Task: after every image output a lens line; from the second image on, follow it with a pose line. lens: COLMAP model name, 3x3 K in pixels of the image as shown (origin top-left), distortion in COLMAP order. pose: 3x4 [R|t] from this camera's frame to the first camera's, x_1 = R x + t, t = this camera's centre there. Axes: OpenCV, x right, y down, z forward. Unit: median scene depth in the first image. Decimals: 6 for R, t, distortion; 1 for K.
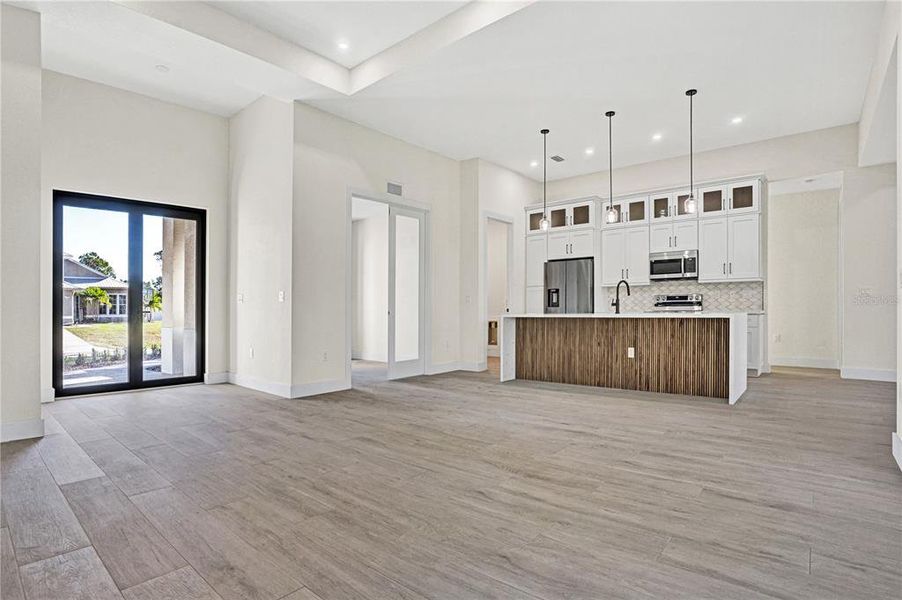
lens RADIAL K [[470.4, 0, 449.9], [0, 470.4, 314.5], [0, 0, 1]] dist [-0.084648, 0.037750]
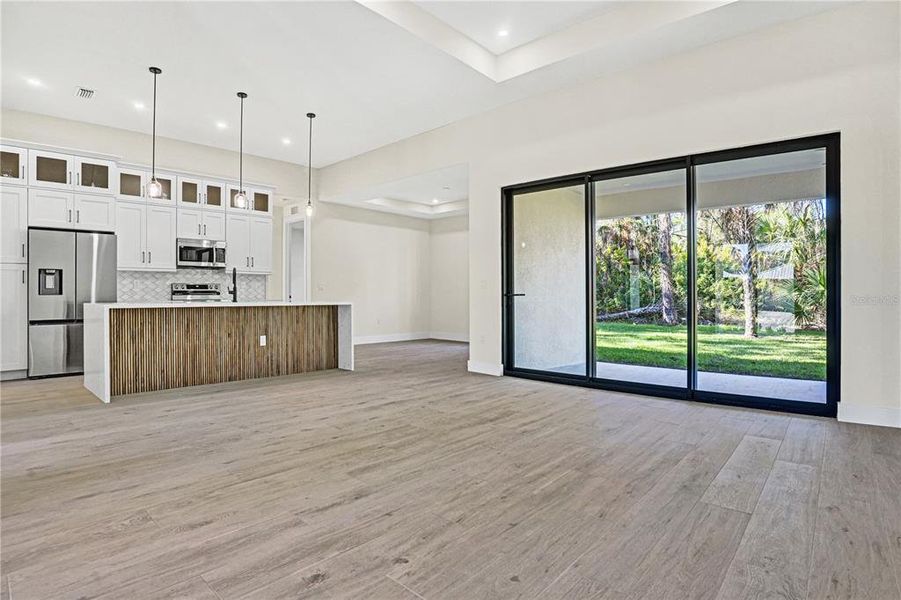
lens RADIAL K [[470.0, 0, 467.3], [0, 470.0, 298.0], [0, 0, 1]] dist [-0.131234, 0.077931]
pose [[-0.013367, 0.007114, 0.999885, -0.643420], [0.009026, 0.999935, -0.006994, -0.000162], [-0.999870, 0.008931, -0.013431, 0.588397]]
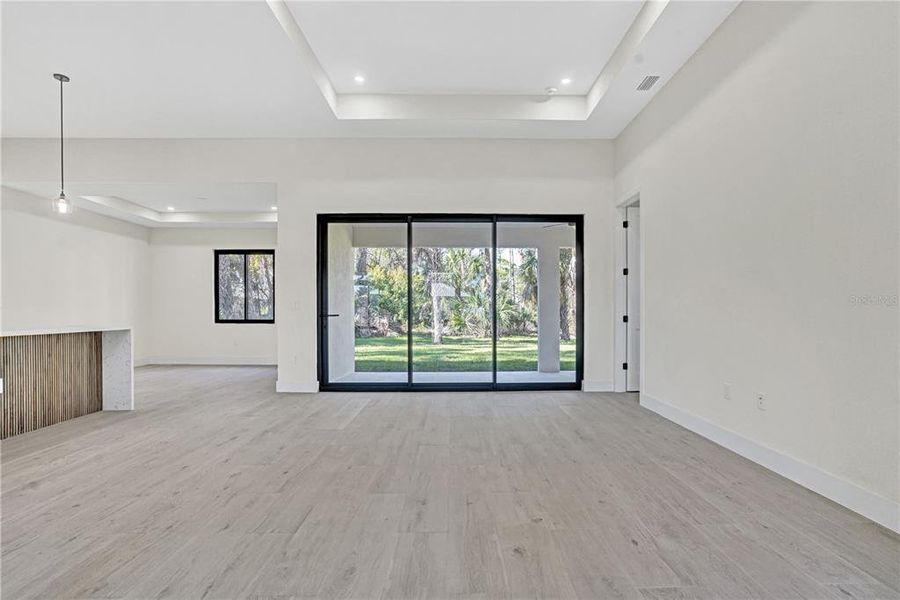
lens RADIAL K [[434.2, 0, 450.7], [0, 434.2, 313.3], [0, 0, 1]] dist [-0.004653, -0.000444]
pose [[-0.684328, 0.006359, 0.729146, -0.571386], [0.013935, 0.999893, 0.004359, -0.022475], [-0.729041, 0.013144, -0.684344, 0.990272]]
